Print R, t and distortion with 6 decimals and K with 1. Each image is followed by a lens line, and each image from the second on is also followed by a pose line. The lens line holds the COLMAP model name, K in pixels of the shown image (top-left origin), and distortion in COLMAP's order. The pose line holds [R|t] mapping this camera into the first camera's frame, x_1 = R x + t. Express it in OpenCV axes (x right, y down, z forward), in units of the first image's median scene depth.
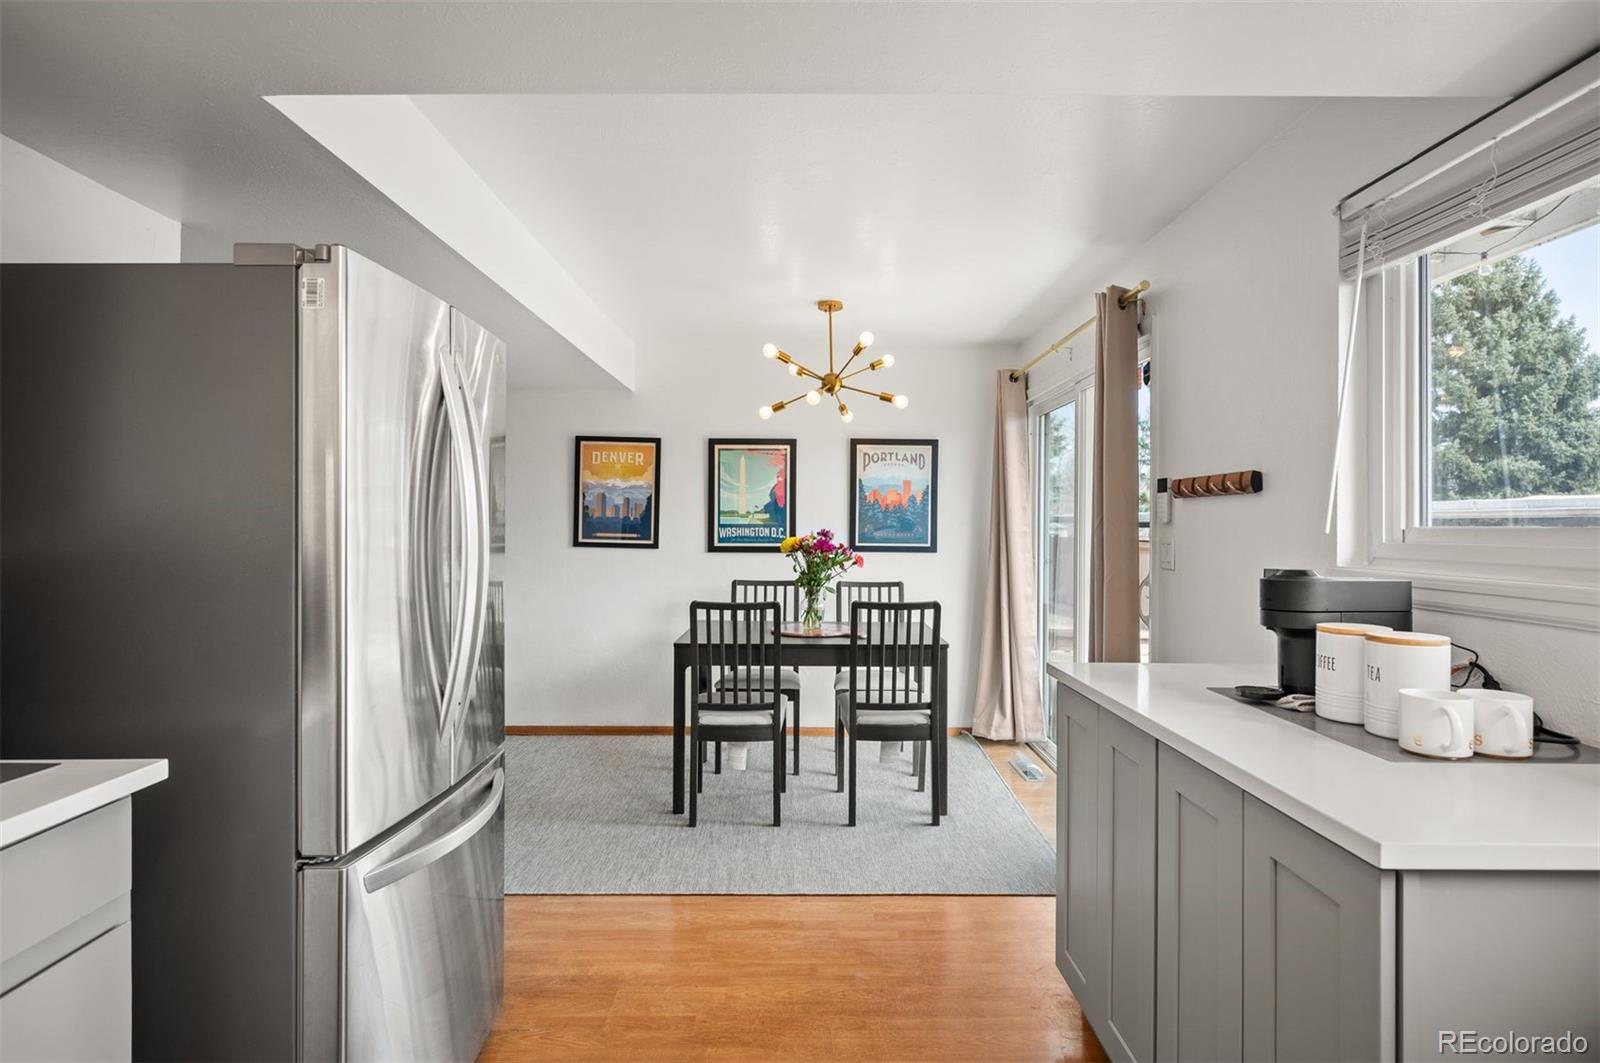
lens RADIAL K [[844.2, 0, 800.1], [0, 844.2, 520.9], [0, 0, 1]] dist [-0.000400, 0.000255]
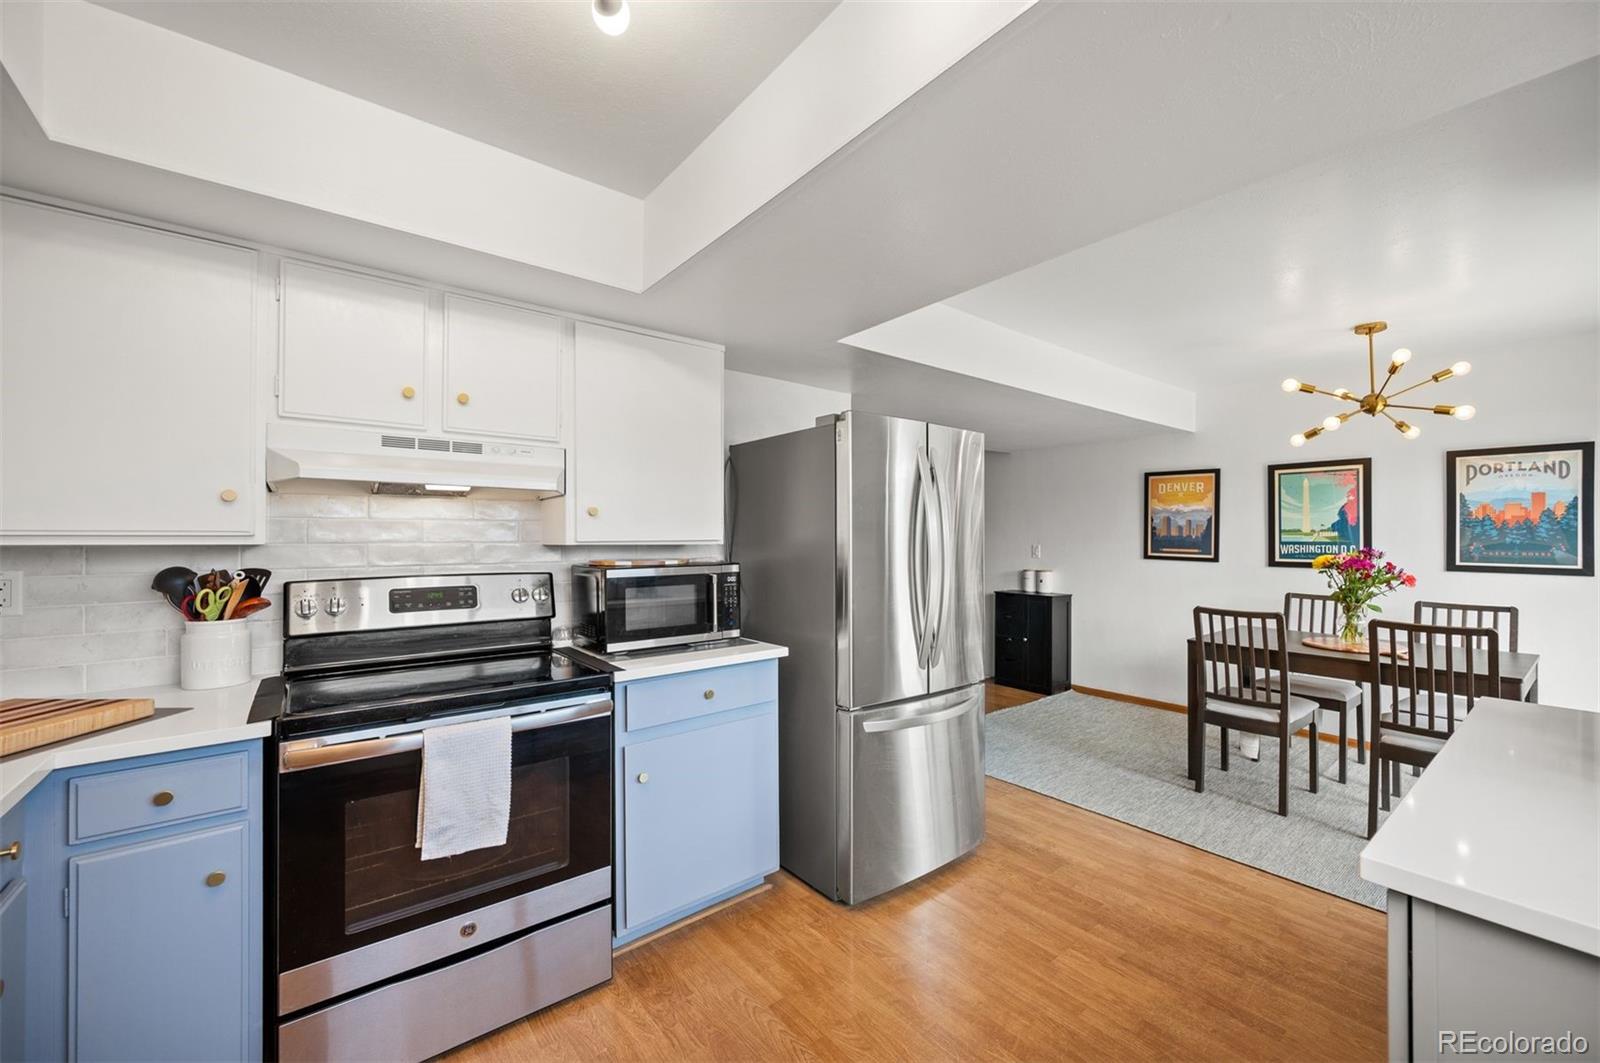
lens RADIAL K [[640.1, 0, 794.7], [0, 640.1, 525.3], [0, 0, 1]] dist [-0.001571, 0.000414]
pose [[0.606207, -0.017690, -0.795110, 0.231588], [0.005213, 0.999819, -0.018270, -0.006980], [0.795290, 0.006930, 0.606190, -0.019498]]
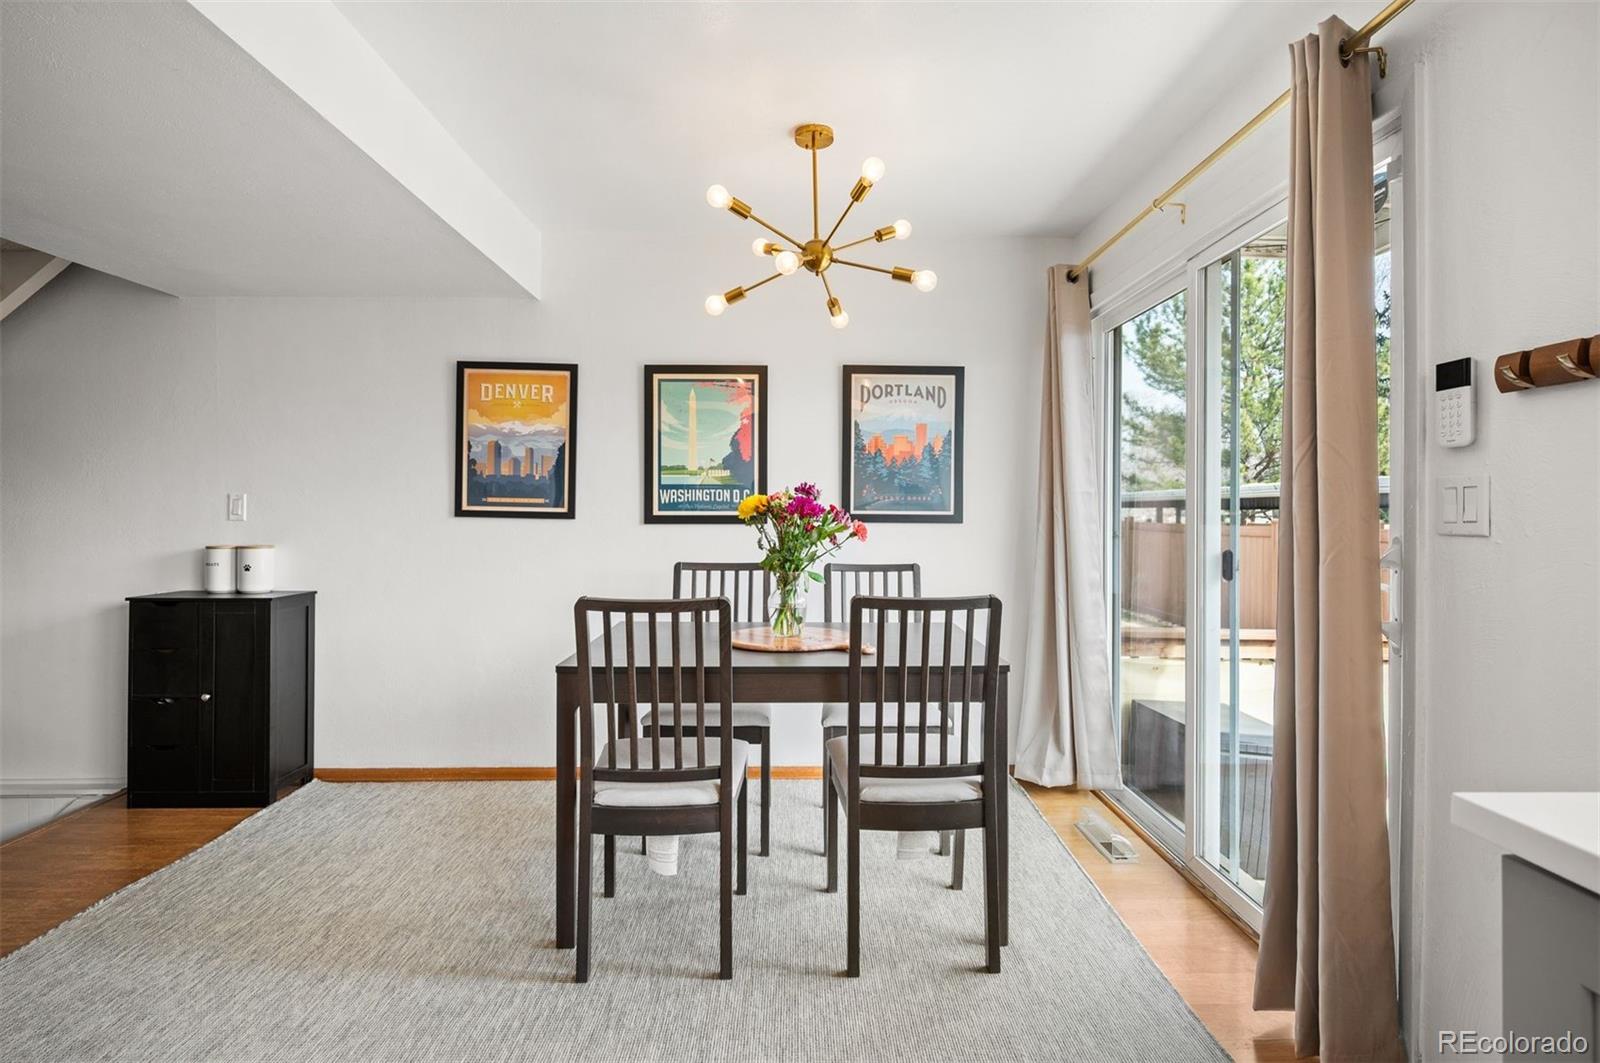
lens RADIAL K [[794.5, 0, 804.6], [0, 794.5, 521.7], [0, 0, 1]] dist [-0.000551, -0.000280]
pose [[0.999721, -0.003230, 0.023396, 0.013806], [0.002840, 0.999857, 0.016682, 0.030414], [-0.023447, -0.016611, 0.999587, 0.402401]]
